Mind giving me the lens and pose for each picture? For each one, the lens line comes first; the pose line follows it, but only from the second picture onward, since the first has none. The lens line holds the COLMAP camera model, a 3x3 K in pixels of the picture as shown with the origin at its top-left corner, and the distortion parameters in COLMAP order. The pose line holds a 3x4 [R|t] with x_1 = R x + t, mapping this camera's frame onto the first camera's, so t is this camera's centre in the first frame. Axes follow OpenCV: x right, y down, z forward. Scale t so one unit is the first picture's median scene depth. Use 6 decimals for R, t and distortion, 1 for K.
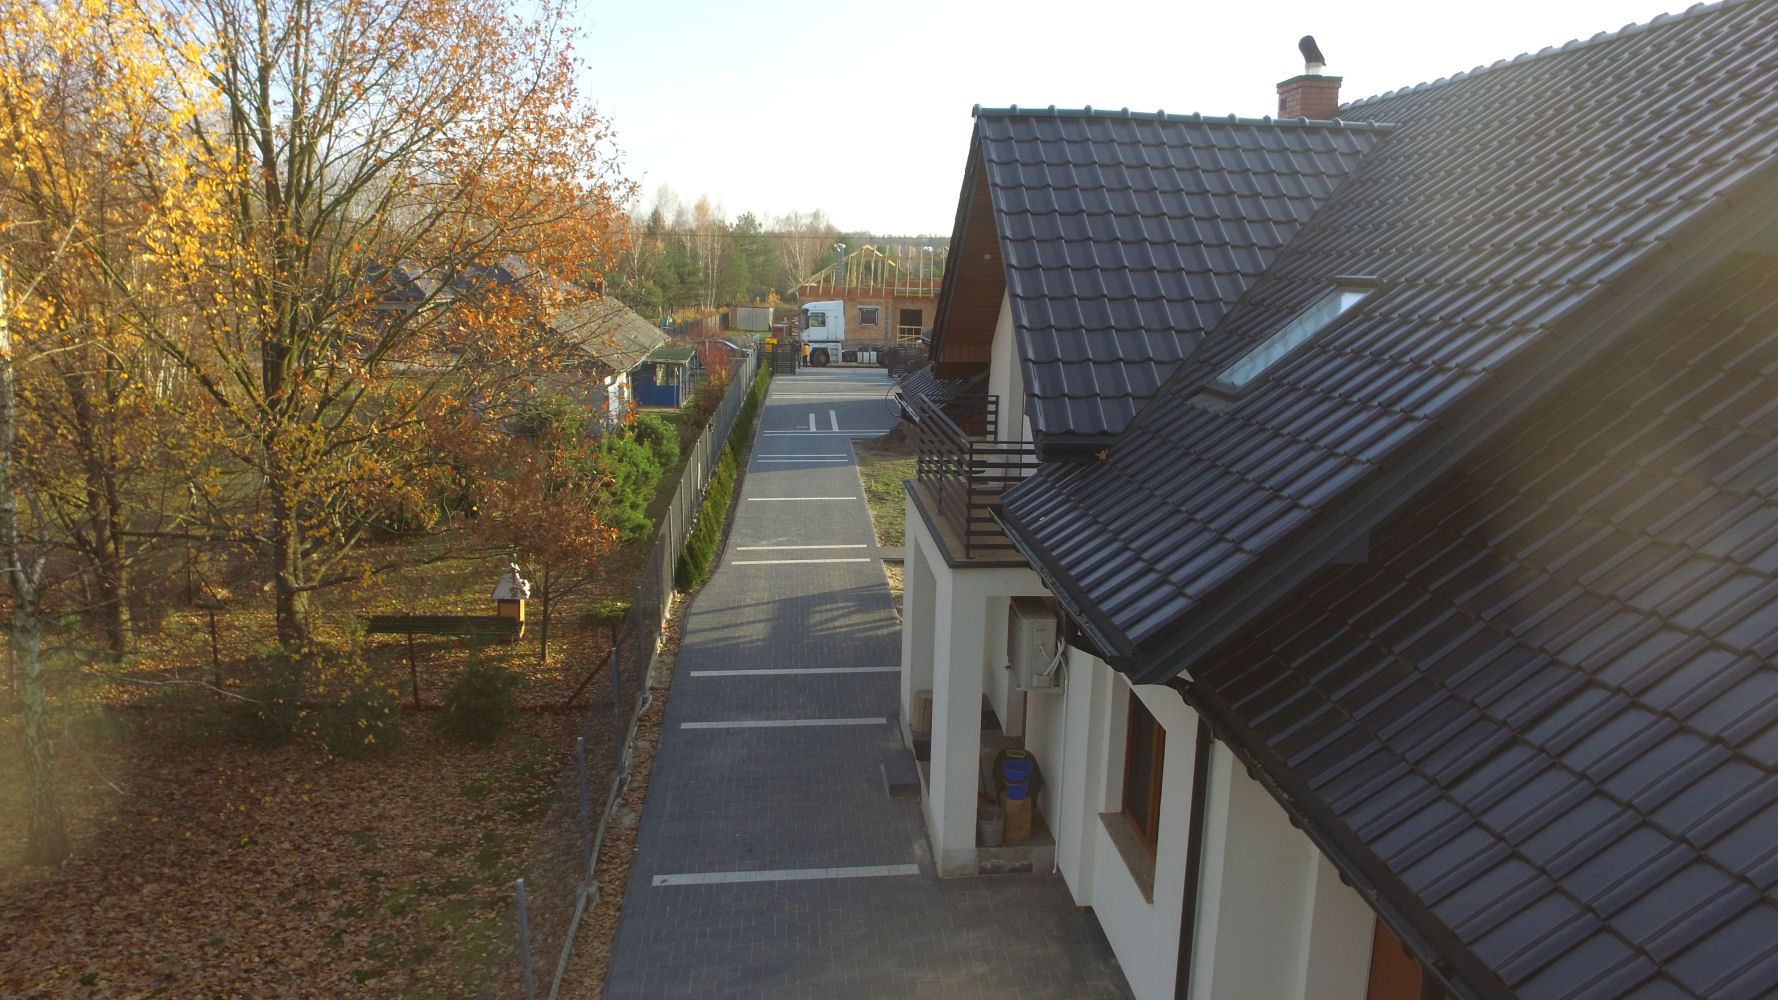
lens RADIAL K [[1203.0, 0, 893.1], [0, 1203.0, 503.2], [0, 0, 1]] dist [-0.117618, 0.076517]
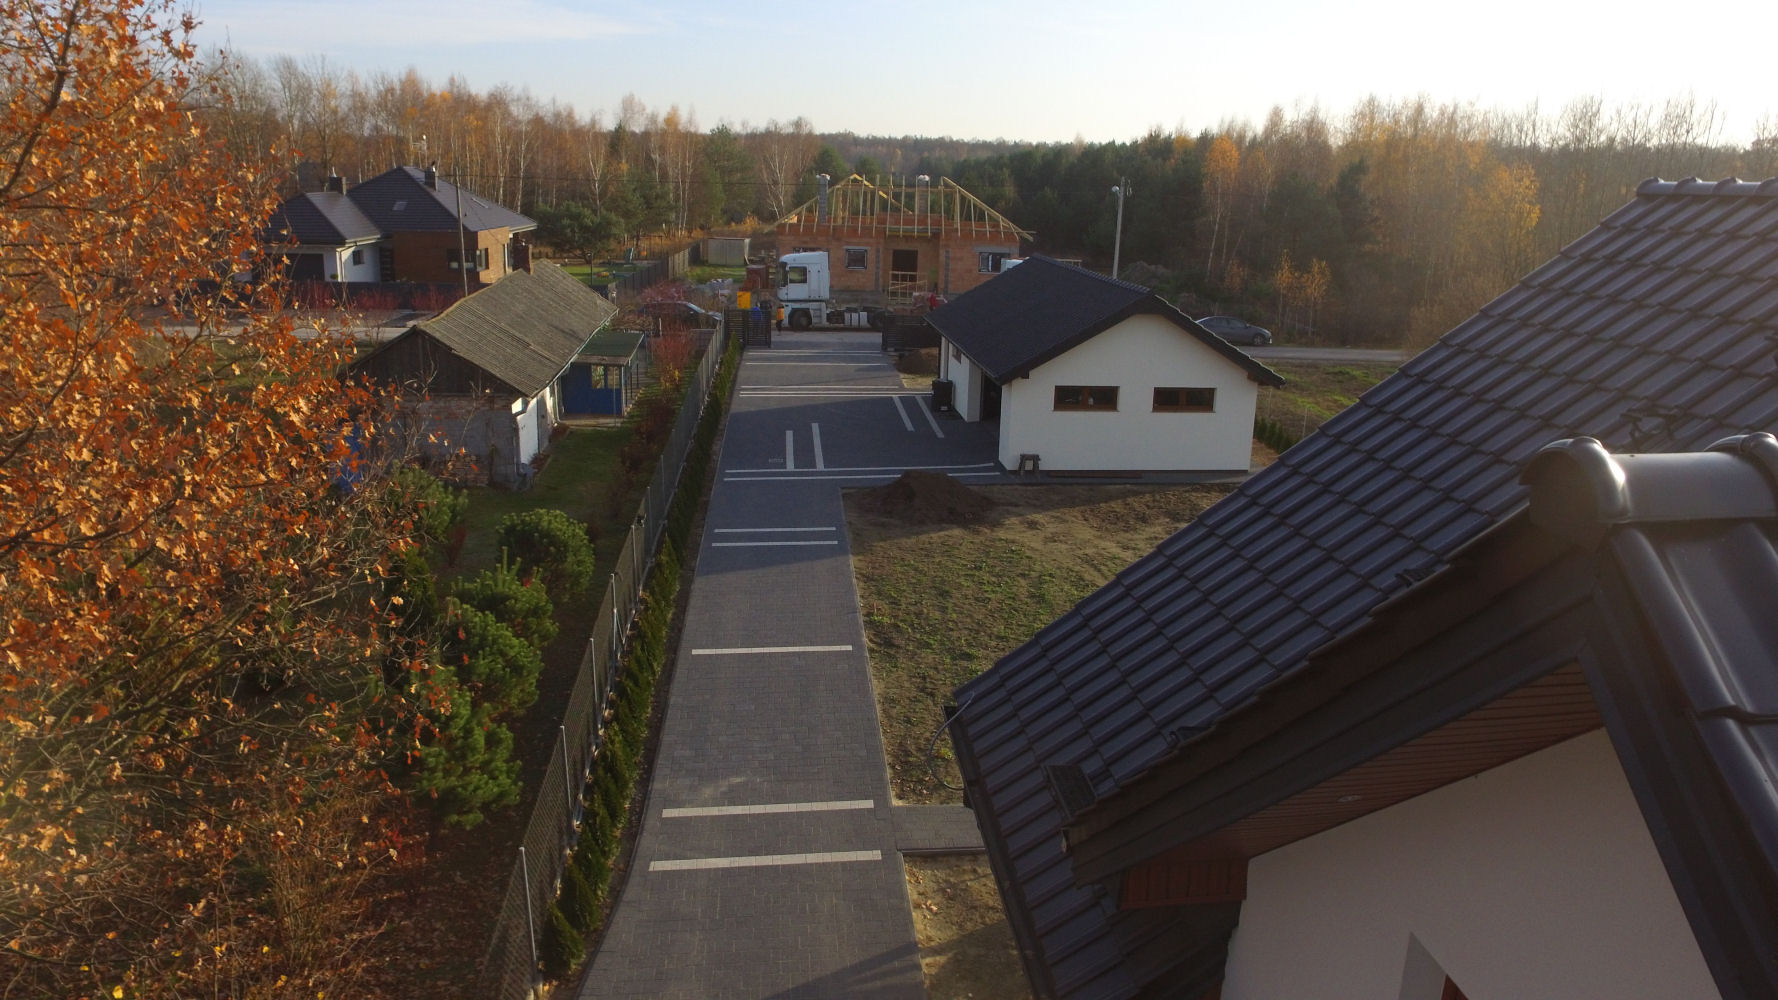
lens RADIAL K [[1203.0, 0, 890.2], [0, 1203.0, 505.6], [0, 0, 1]] dist [-0.117618, 0.076517]
pose [[0.999935, 0.000211, 0.011378, -0.007258], [-0.001146, 0.996606, 0.082309, -0.060123], [-0.011322, -0.082316, 0.996542, 0.143772]]
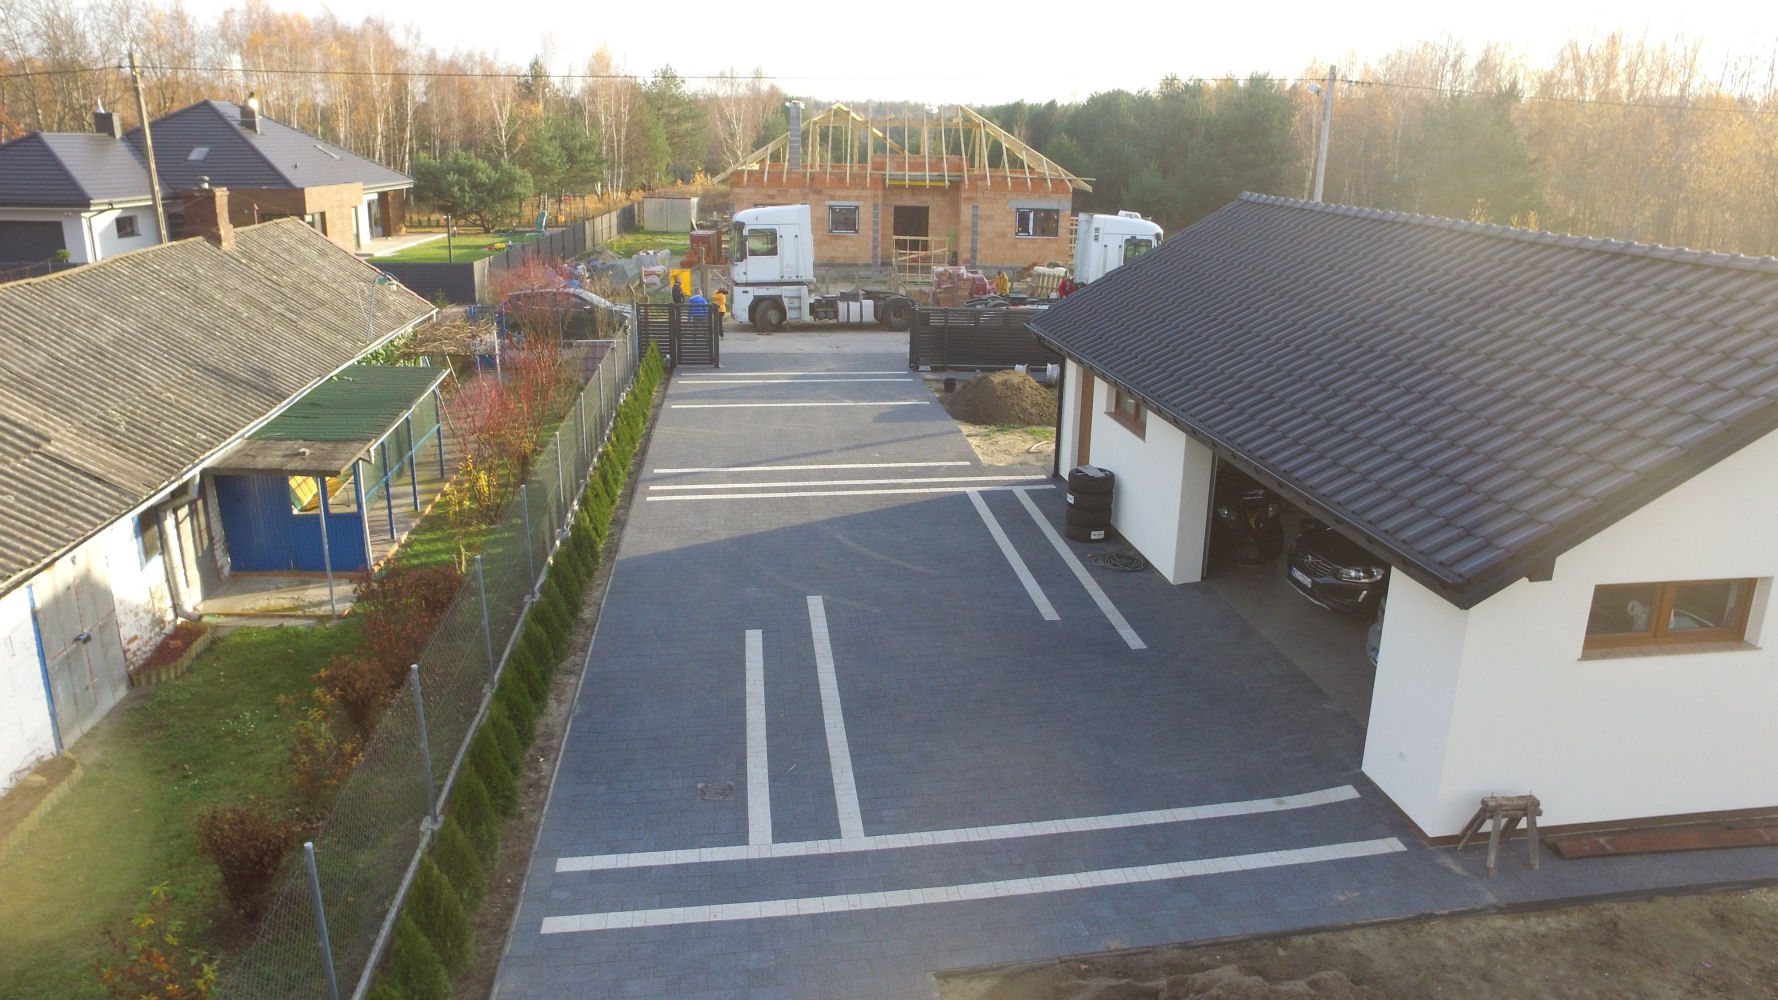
lens RADIAL K [[1203.0, 0, 894.9], [0, 1203.0, 496.0], [0, 0, 1]] dist [-0.117618, 0.076517]
pose [[0.998903, -0.018385, 0.043058, -0.029318], [0.013976, 0.994832, 0.100566, -0.093715], [-0.044684, -0.099854, 0.993998, 0.462546]]
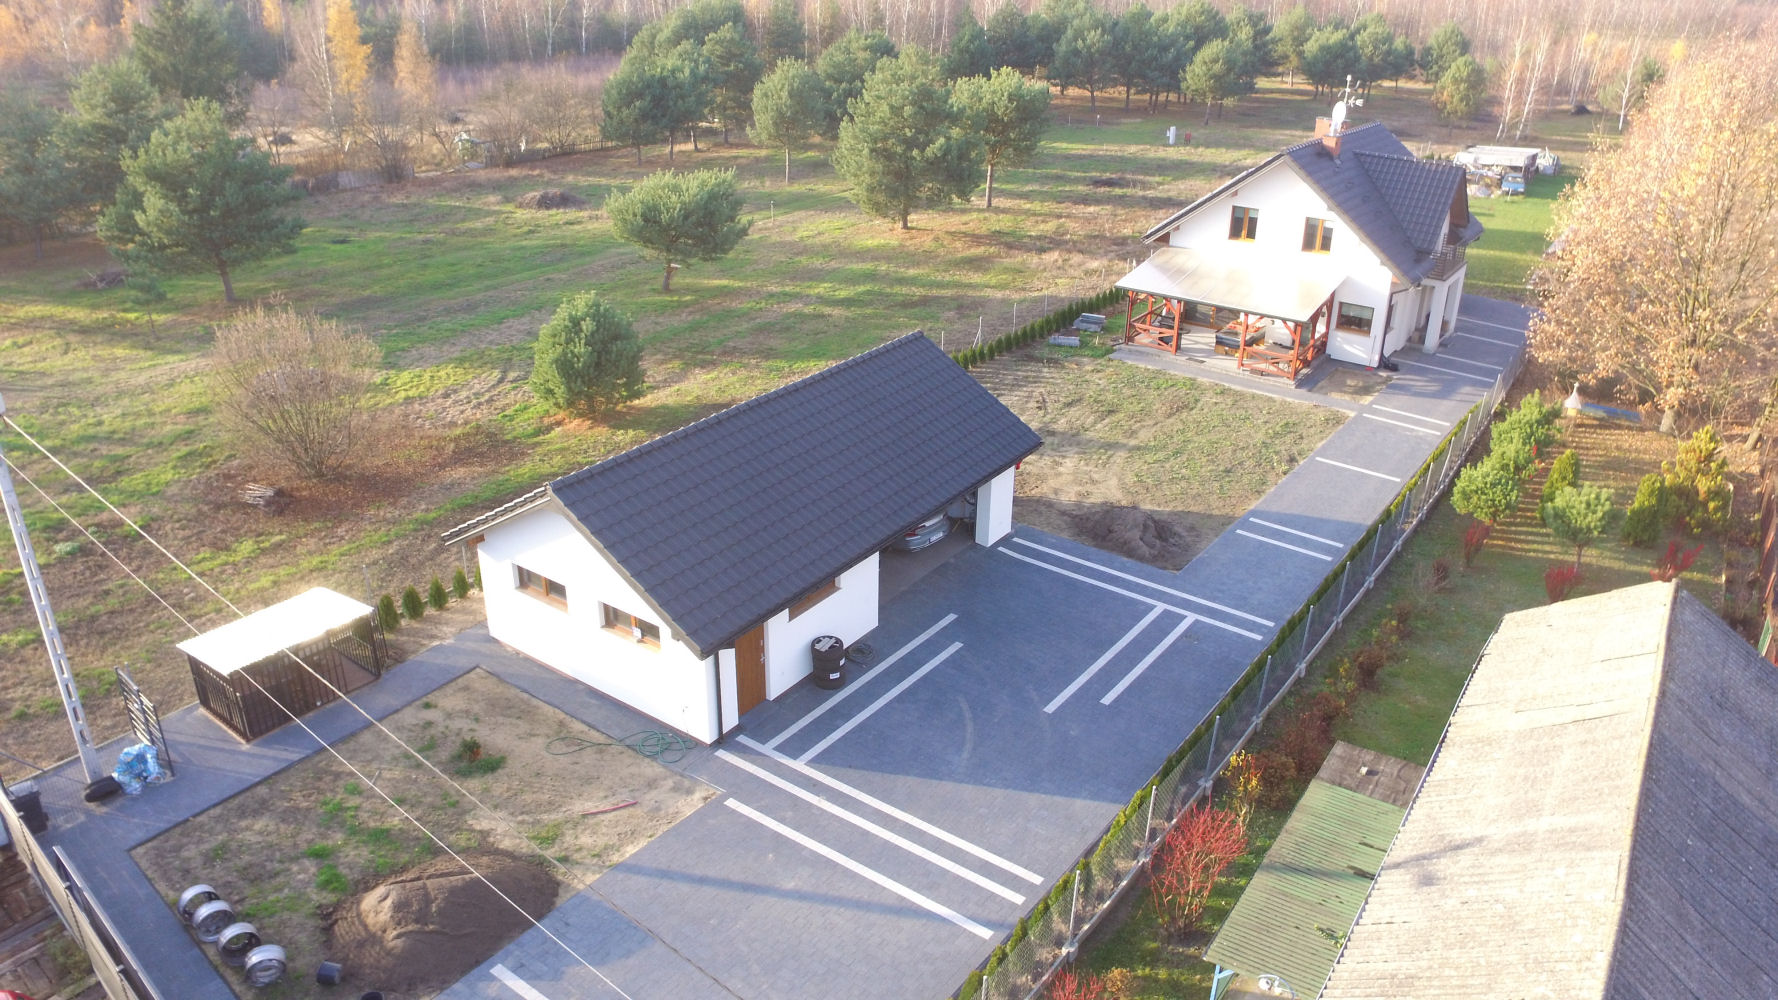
lens RADIAL K [[1203.0, 0, 881.0], [0, 1203.0, 498.5], [0, 0, 1]] dist [-0.117618, 0.076517]
pose [[-0.751791, -0.299270, 0.587578, -0.189044], [0.102236, 0.827401, 0.552228, -0.307926], [-0.651428, 0.475232, -0.591436, 0.898971]]
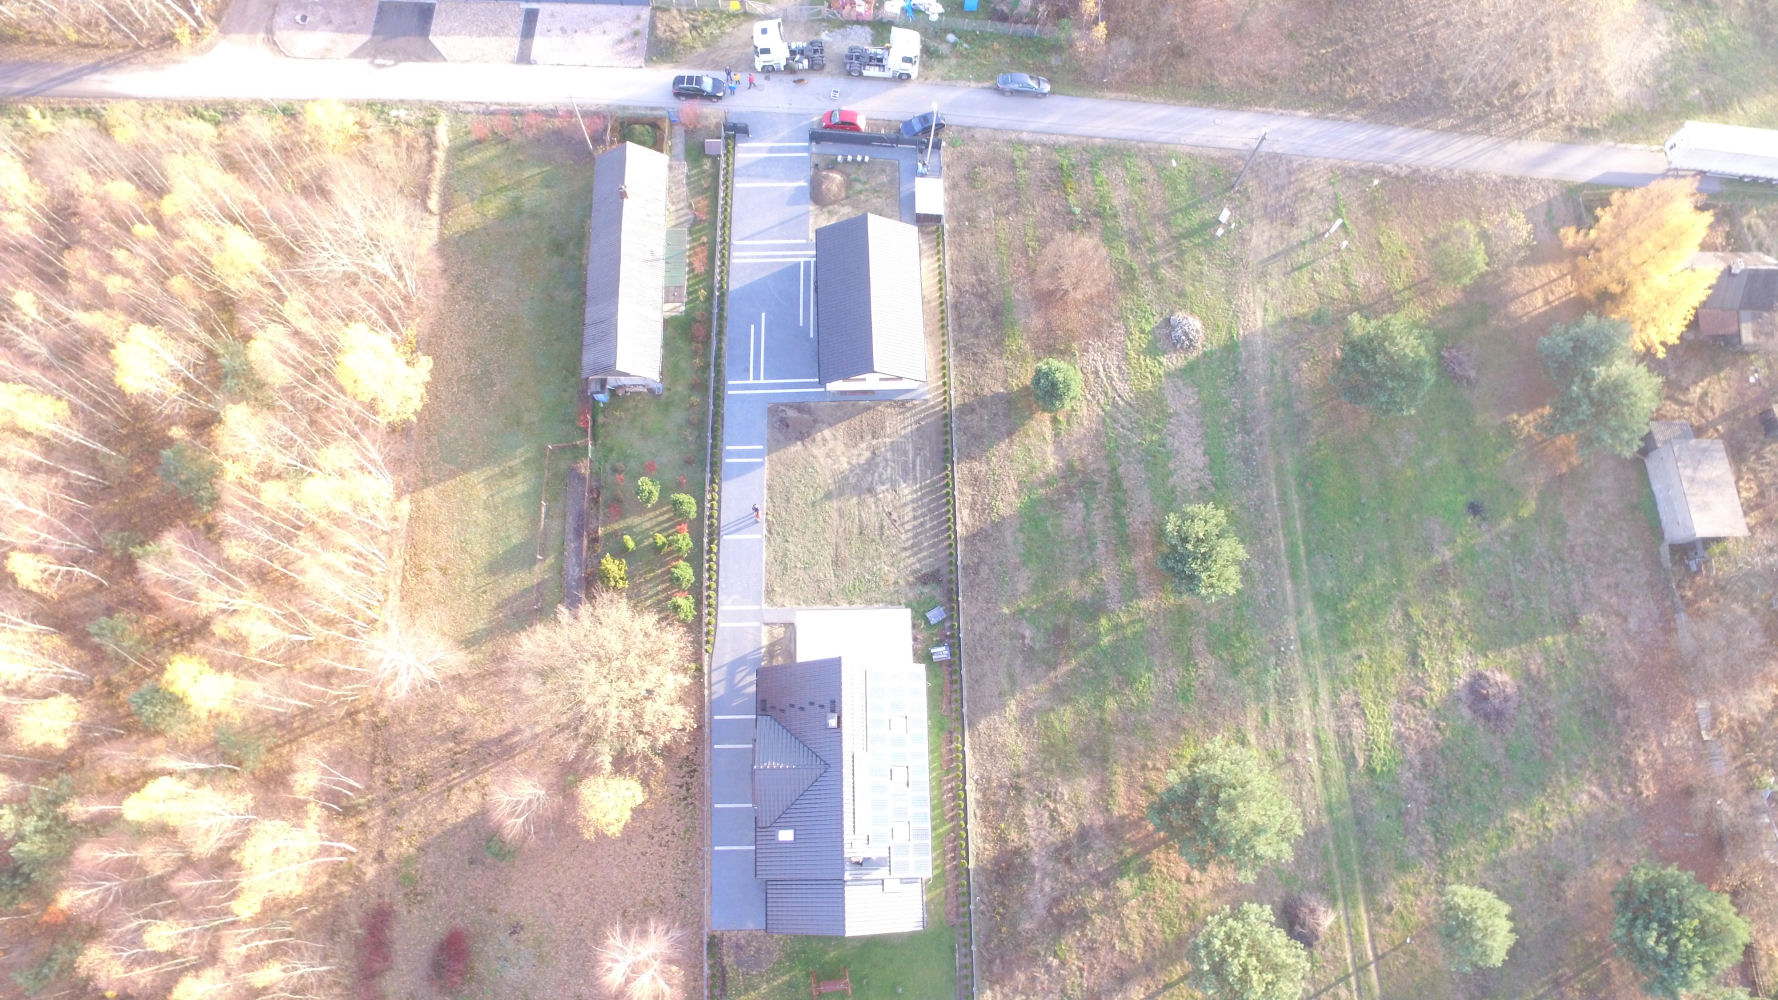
lens RADIAL K [[1203.0, 0, 888.1], [0, 1203.0, 496.9], [0, 0, 1]] dist [-0.117618, 0.076517]
pose [[0.997752, 0.052615, -0.041515, 0.168121], [0.010727, 0.486084, 0.873846, -1.107813], [0.066157, -0.872327, 0.484427, -0.122965]]
